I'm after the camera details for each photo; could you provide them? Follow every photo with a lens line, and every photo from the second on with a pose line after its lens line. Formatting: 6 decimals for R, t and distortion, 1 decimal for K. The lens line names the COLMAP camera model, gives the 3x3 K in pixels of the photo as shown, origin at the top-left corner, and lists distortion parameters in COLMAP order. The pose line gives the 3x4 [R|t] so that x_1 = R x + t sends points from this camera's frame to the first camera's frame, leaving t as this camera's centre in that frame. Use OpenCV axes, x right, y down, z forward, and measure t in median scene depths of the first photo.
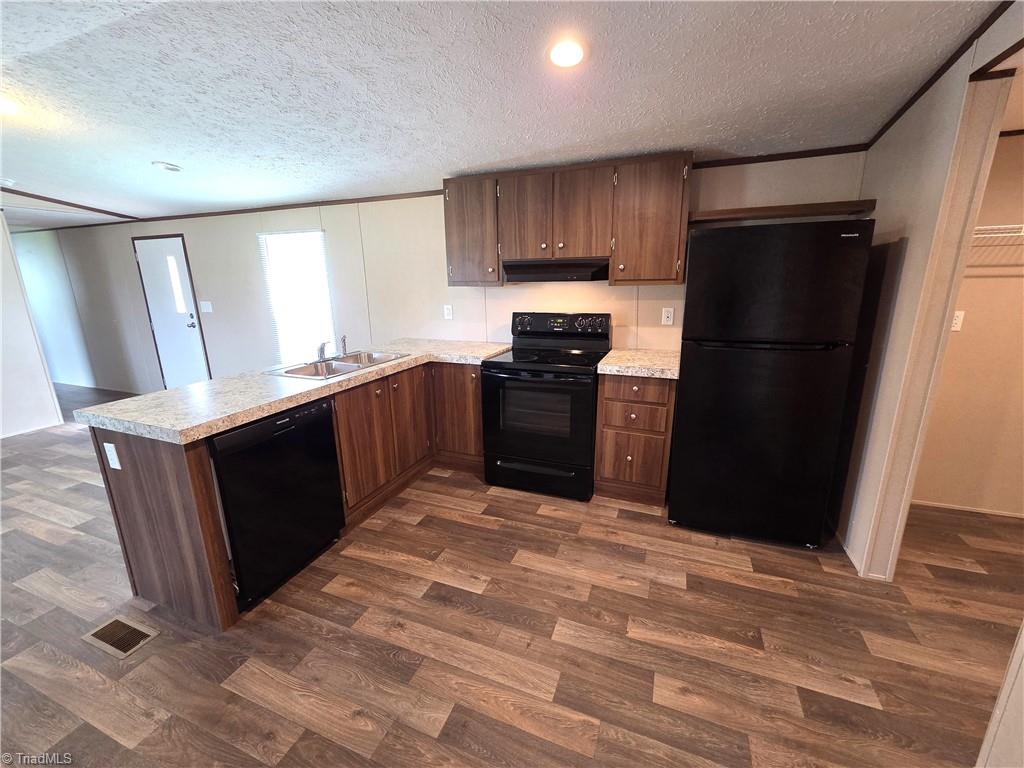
lens RADIAL K [[418.7, 0, 514.2], [0, 418.7, 381.6], [0, 0, 1]] dist [0.003445, -0.000012]
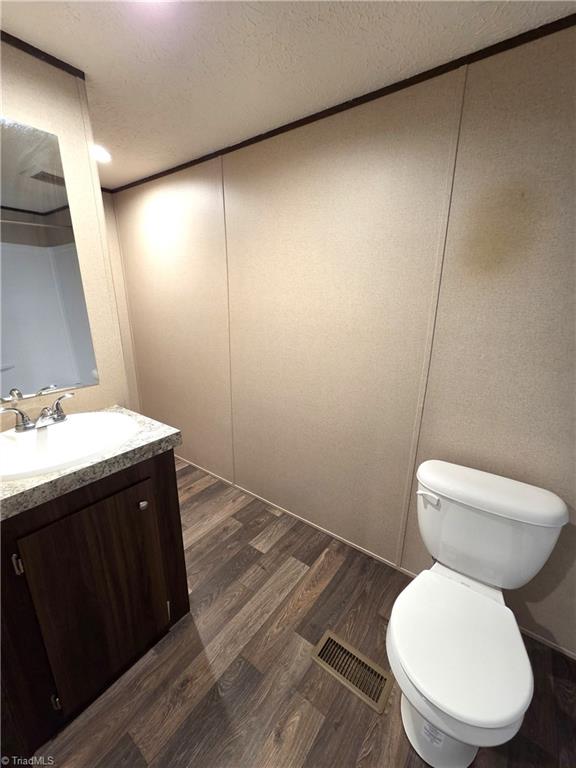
lens RADIAL K [[316.9, 0, 290.6], [0, 316.9, 385.2], [0, 0, 1]] dist [0.008094, -0.000049]
pose [[0.262023, -0.255190, 0.930711, -0.496322], [0.224631, 0.954044, 0.198347, -0.056988], [-0.938555, 0.157095, 0.307305, 0.375776]]
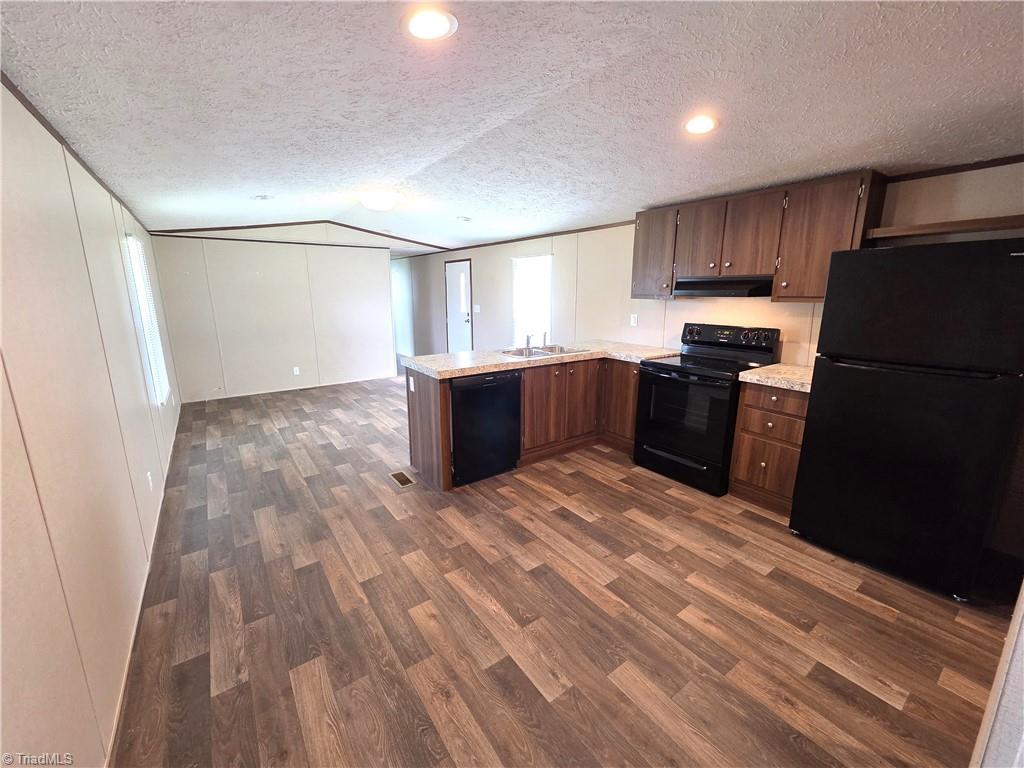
lens RADIAL K [[418.7, 0, 514.2], [0, 418.7, 381.6], [0, 0, 1]] dist [0.003445, -0.000012]
pose [[0.841649, 0.129183, -0.524346, 0.303179], [-0.141544, 0.989792, 0.016657, 0.052212], [0.521145, 0.060198, 0.851343, -0.264482]]
